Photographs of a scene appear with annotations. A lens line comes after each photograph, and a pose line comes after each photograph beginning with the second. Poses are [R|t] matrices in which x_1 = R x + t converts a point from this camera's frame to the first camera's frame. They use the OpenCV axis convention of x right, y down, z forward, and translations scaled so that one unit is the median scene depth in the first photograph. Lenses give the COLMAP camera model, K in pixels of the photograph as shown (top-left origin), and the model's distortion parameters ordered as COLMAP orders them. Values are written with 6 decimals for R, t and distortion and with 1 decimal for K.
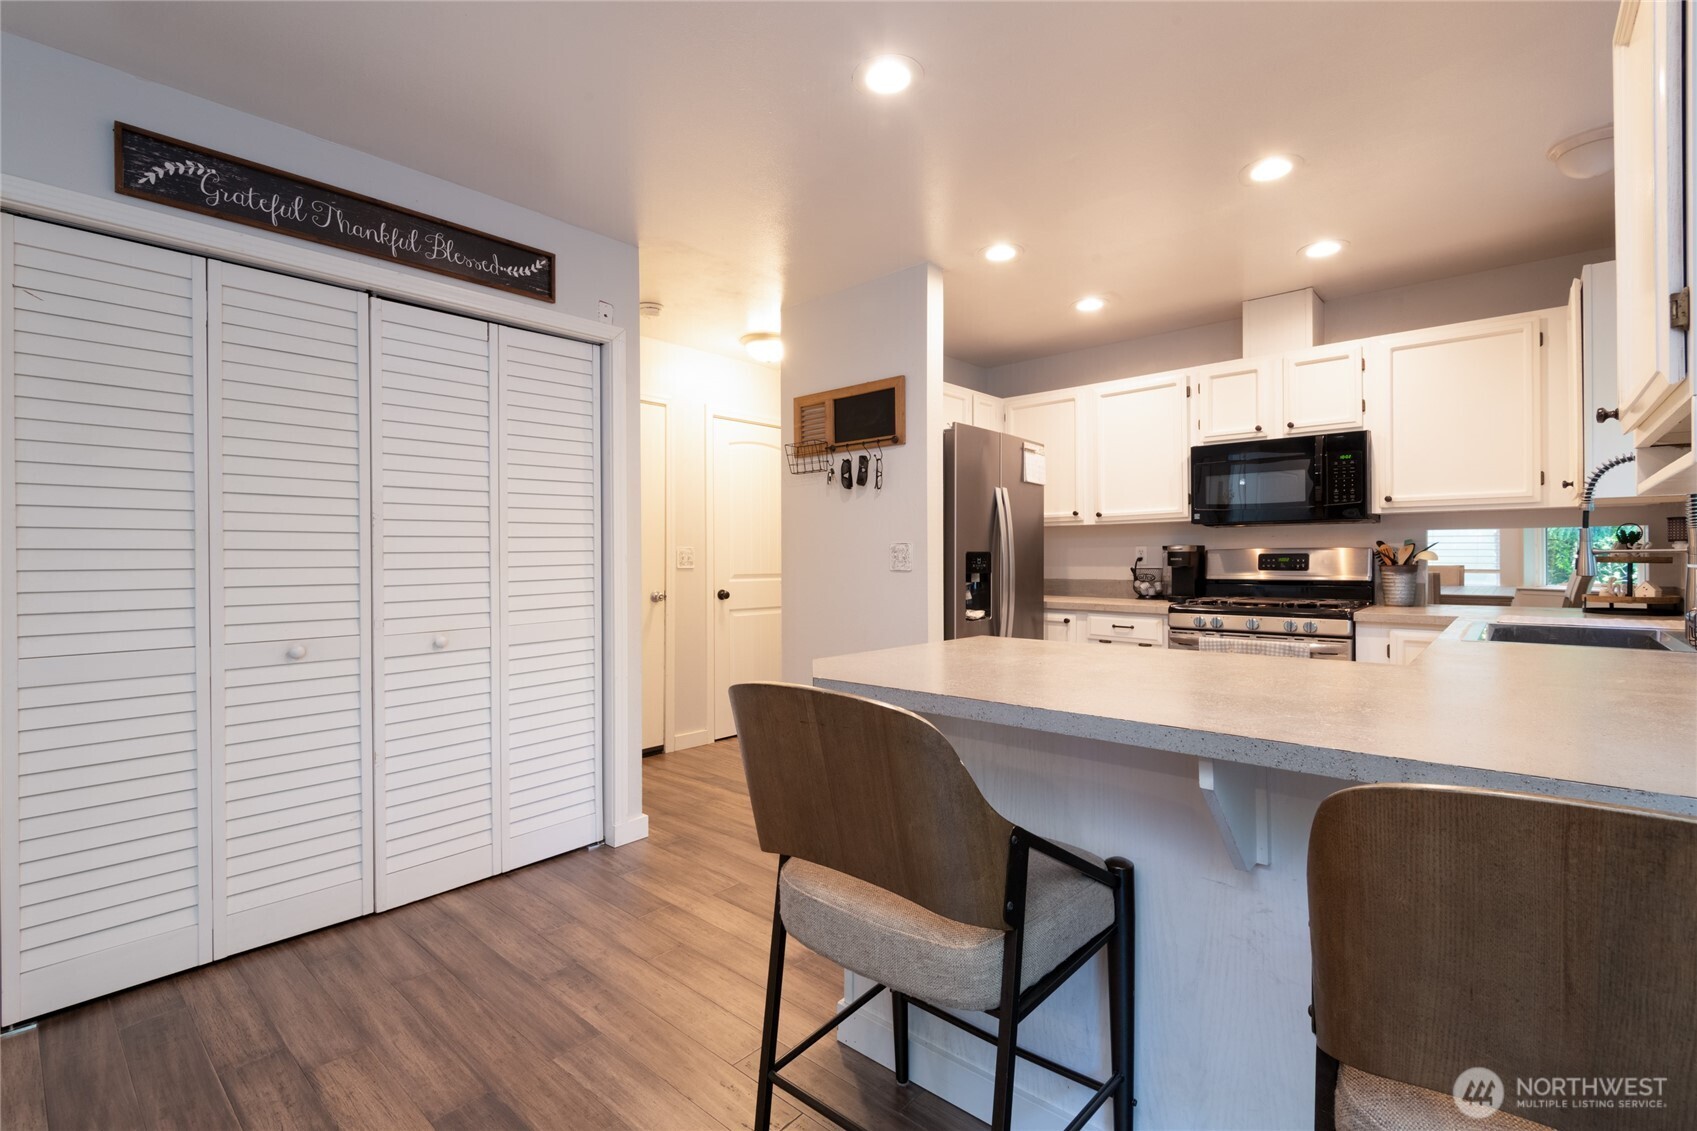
lens RADIAL K [[758.4, 0, 851.4], [0, 758.4, 554.9], [0, 0, 1]] dist [0.021427, -0.011946]
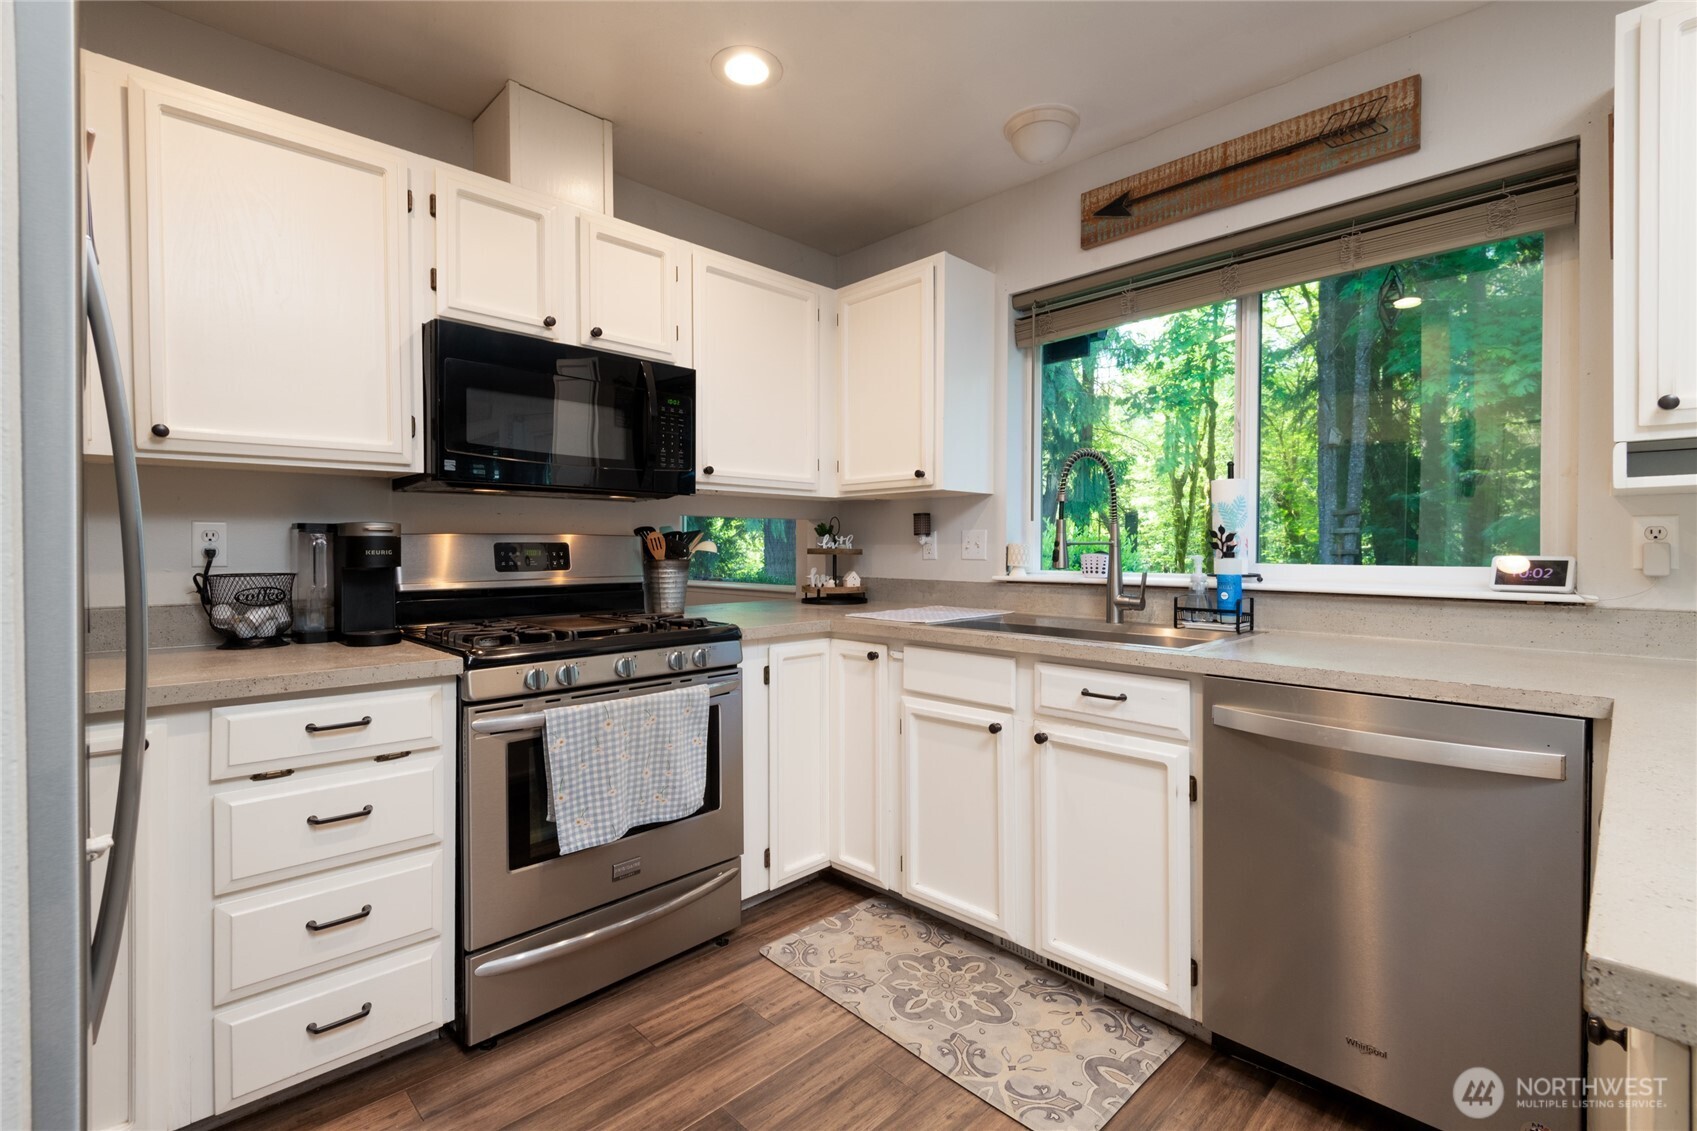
lens RADIAL K [[758.4, 0, 857.9], [0, 758.4, 560.8], [0, 0, 1]] dist [0.021427, -0.011946]
pose [[0.059956, -0.015205, 0.998085, -0.023306], [-0.002496, 0.999879, 0.015382, 0.002802], [-0.998198, -0.003413, 0.059910, 0.762404]]
